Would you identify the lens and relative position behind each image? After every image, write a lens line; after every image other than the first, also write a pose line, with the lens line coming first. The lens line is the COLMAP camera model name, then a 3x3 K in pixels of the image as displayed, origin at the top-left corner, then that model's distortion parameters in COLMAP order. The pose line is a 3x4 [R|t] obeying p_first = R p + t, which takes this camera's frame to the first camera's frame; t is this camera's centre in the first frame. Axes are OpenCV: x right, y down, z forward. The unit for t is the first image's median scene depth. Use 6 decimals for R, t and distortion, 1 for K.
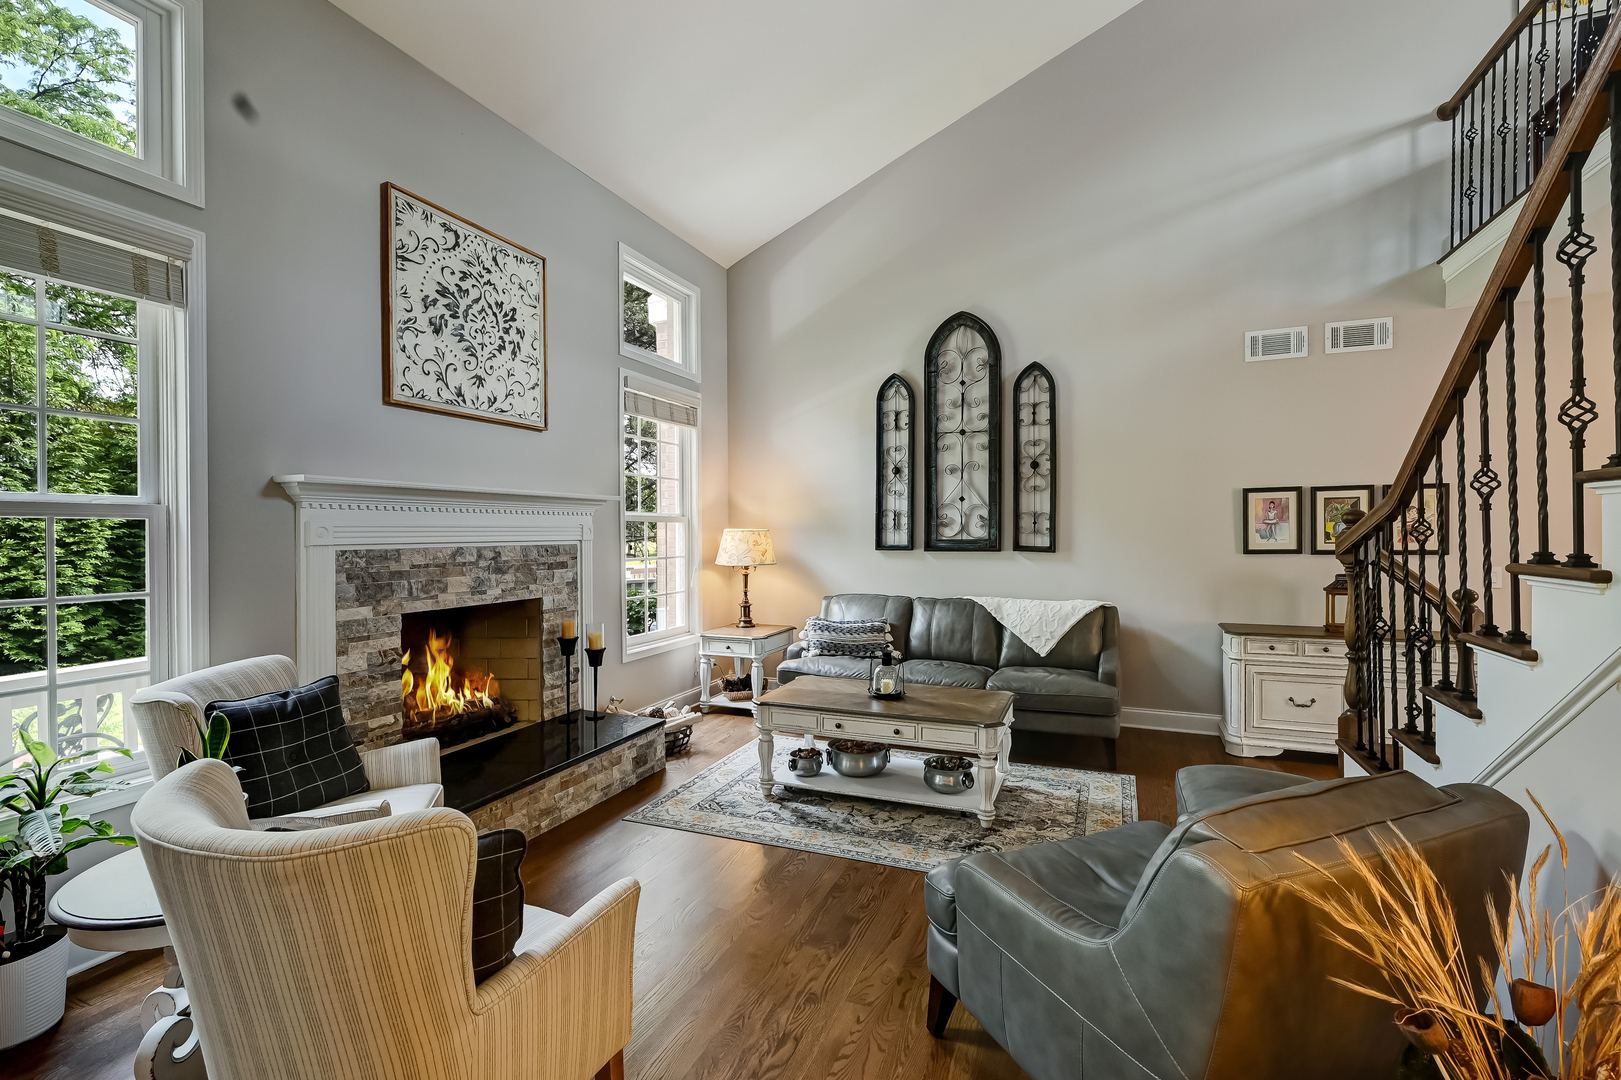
lens RADIAL K [[743.0, 0, 820.6], [0, 743.0, 539.6], [0, 0, 1]] dist [-0.007532, 0.001486]
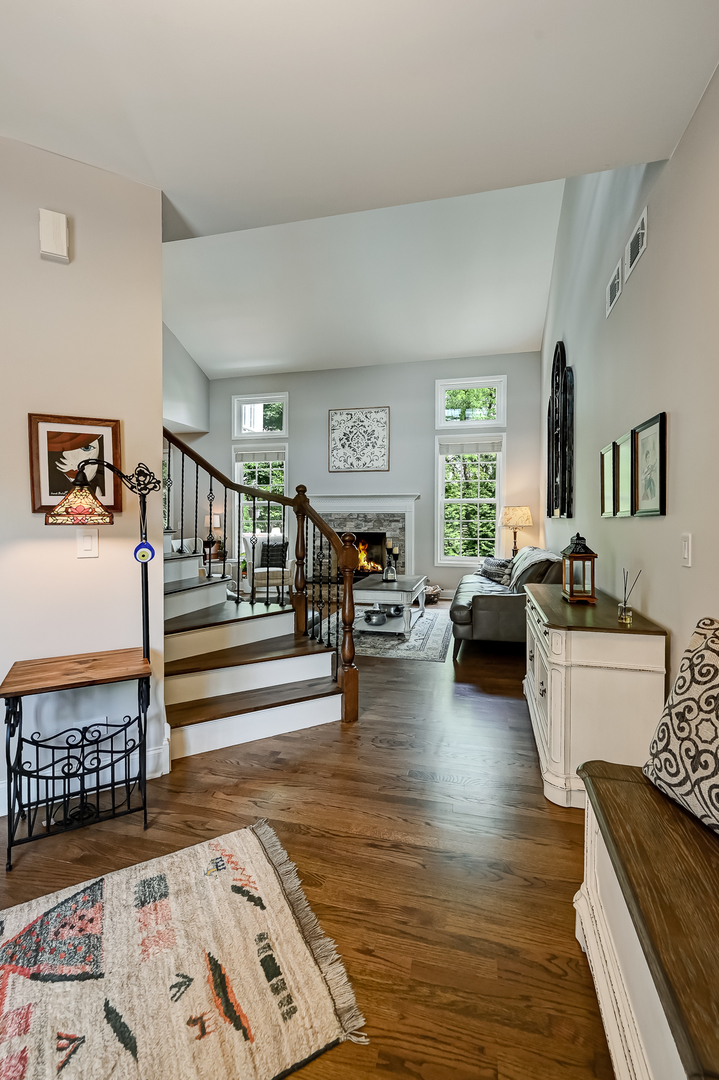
lens RADIAL K [[469.2, 0, 342.1], [0, 469.2, 536.0], [0, 0, 1]] dist [0.006356, 0.000439]
pose [[0.096652, 0.043752, -0.994356, 1.173385], [-0.013837, 0.998996, 0.042611, 0.018113], [0.995222, 0.009640, 0.097161, 0.591149]]
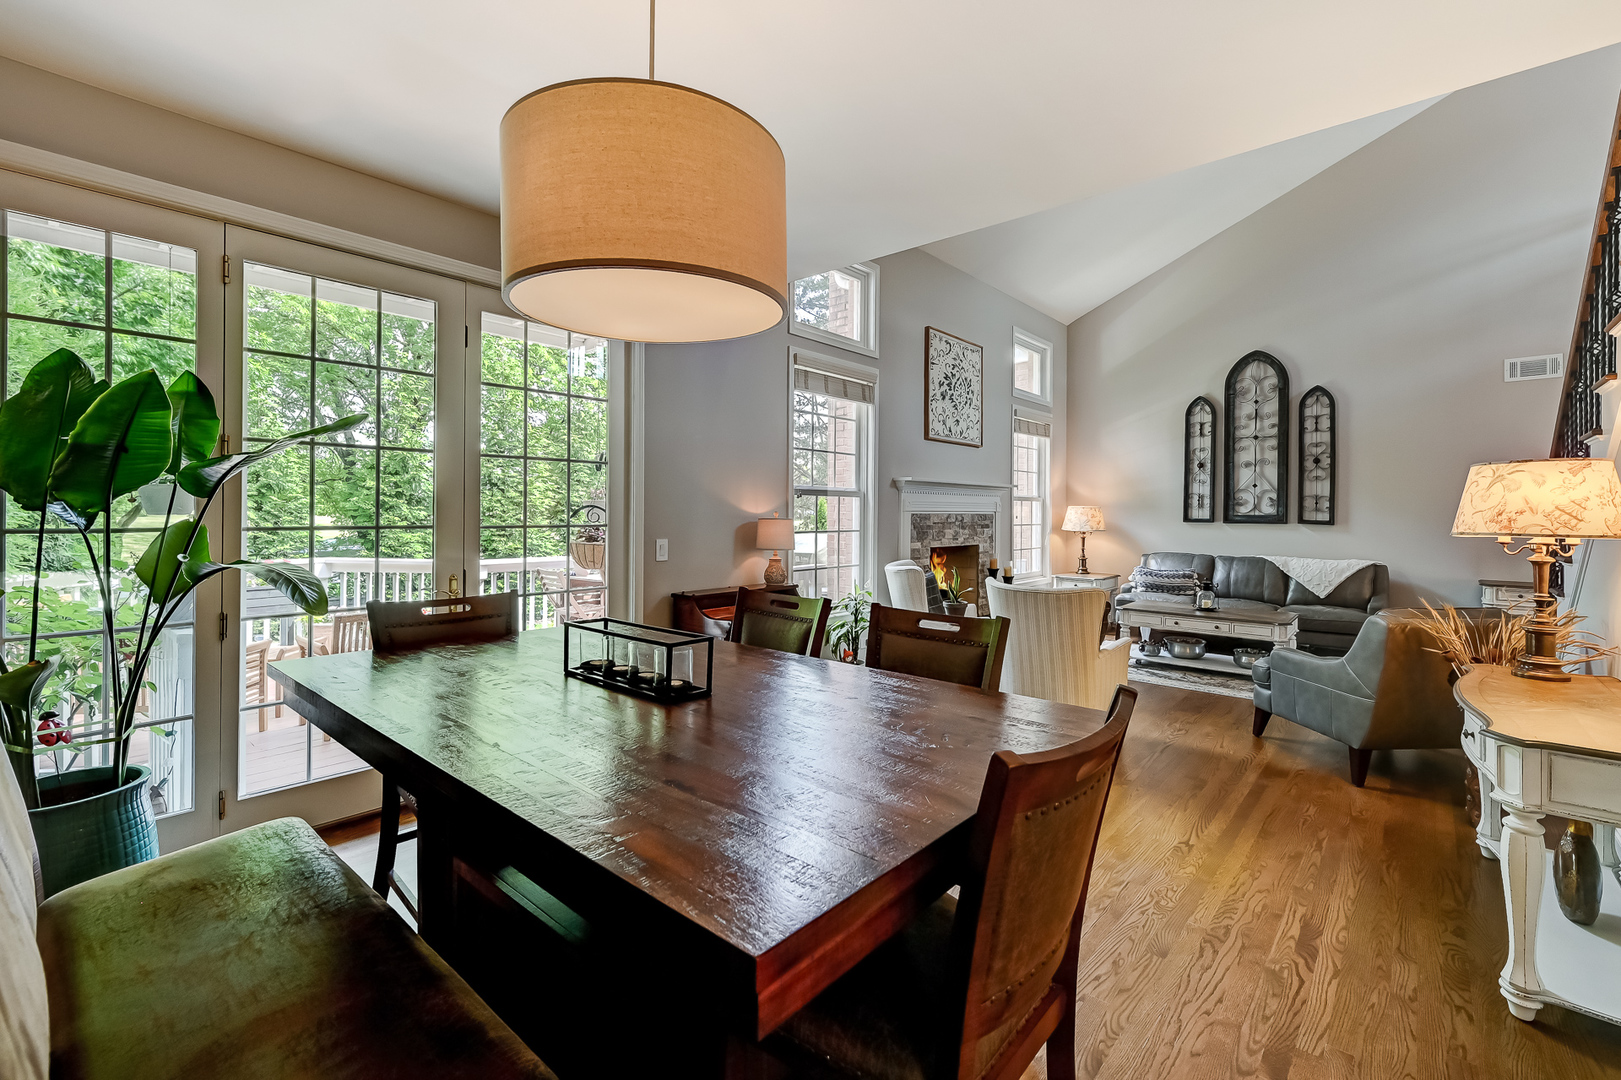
lens RADIAL K [[743.0, 0, 794.7], [0, 743.0, 513.3], [0, 0, 1]] dist [-0.007532, 0.001486]
pose [[0.942972, 0.010463, -0.332709, -0.181401], [-0.014055, 0.999866, -0.008392, 0.023305], [0.332577, 0.012590, 0.942992, -0.670145]]
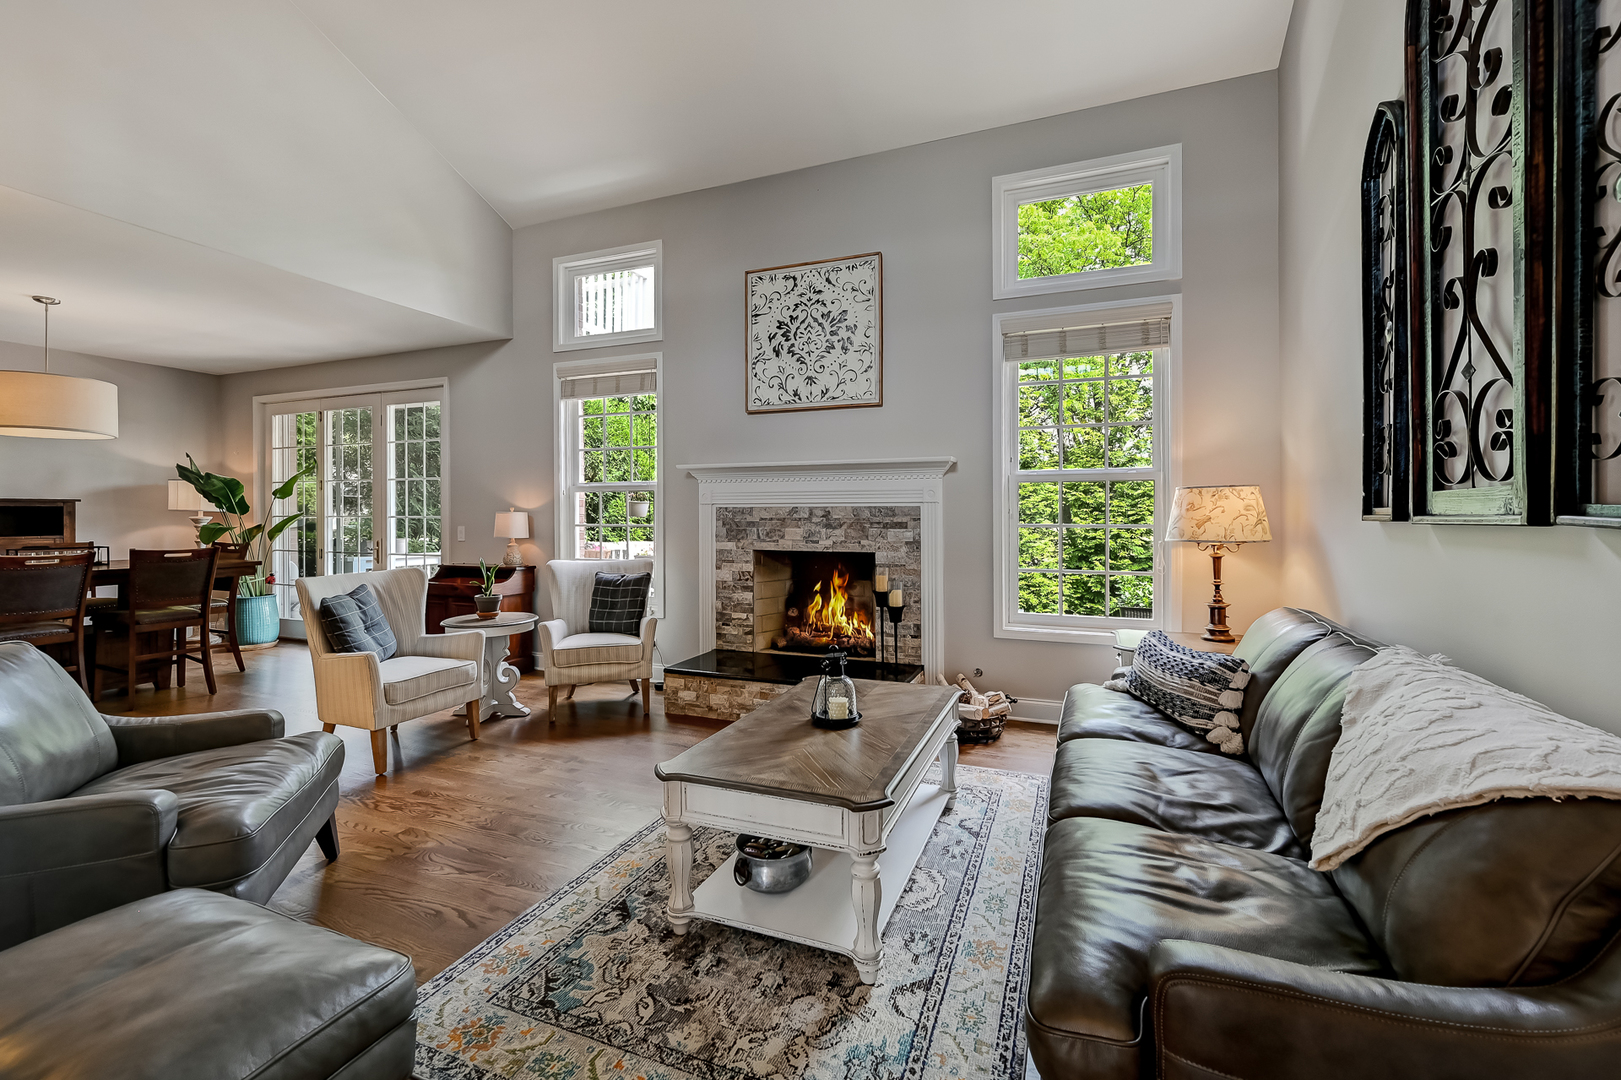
lens RADIAL K [[666.5, 0, 809.9], [0, 666.5, 520.2], [0, 0, 1]] dist [0.001667, 0.000788]
pose [[-0.003839, 0.016107, -0.999863, 0.573499], [-0.008665, 0.999832, 0.016140, 0.011594], [0.999955, 0.008726, -0.003699, 0.795783]]
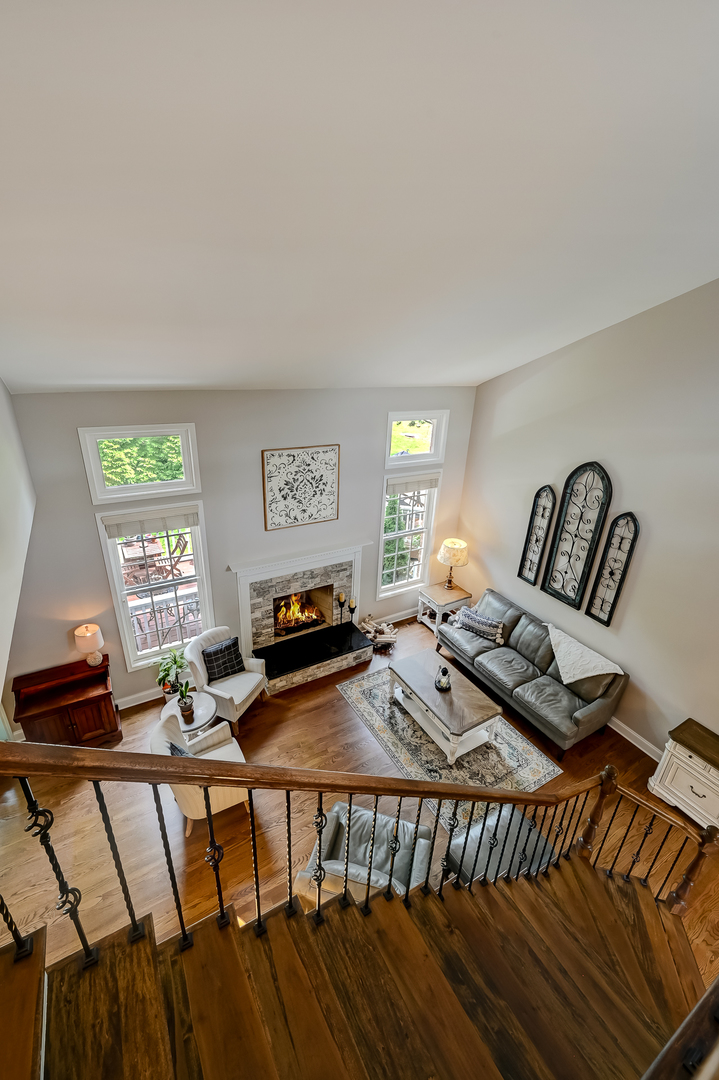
lens RADIAL K [[466.6, 0, 350.2], [0, 466.6, 540.9], [0, 0, 1]] dist [0.001656, 0.000055]
pose [[0.786064, 0.281452, -0.550353, 0.419030], [-0.044048, 0.913570, 0.404289, -0.594406], [0.616573, -0.293555, 0.730522, -0.042749]]
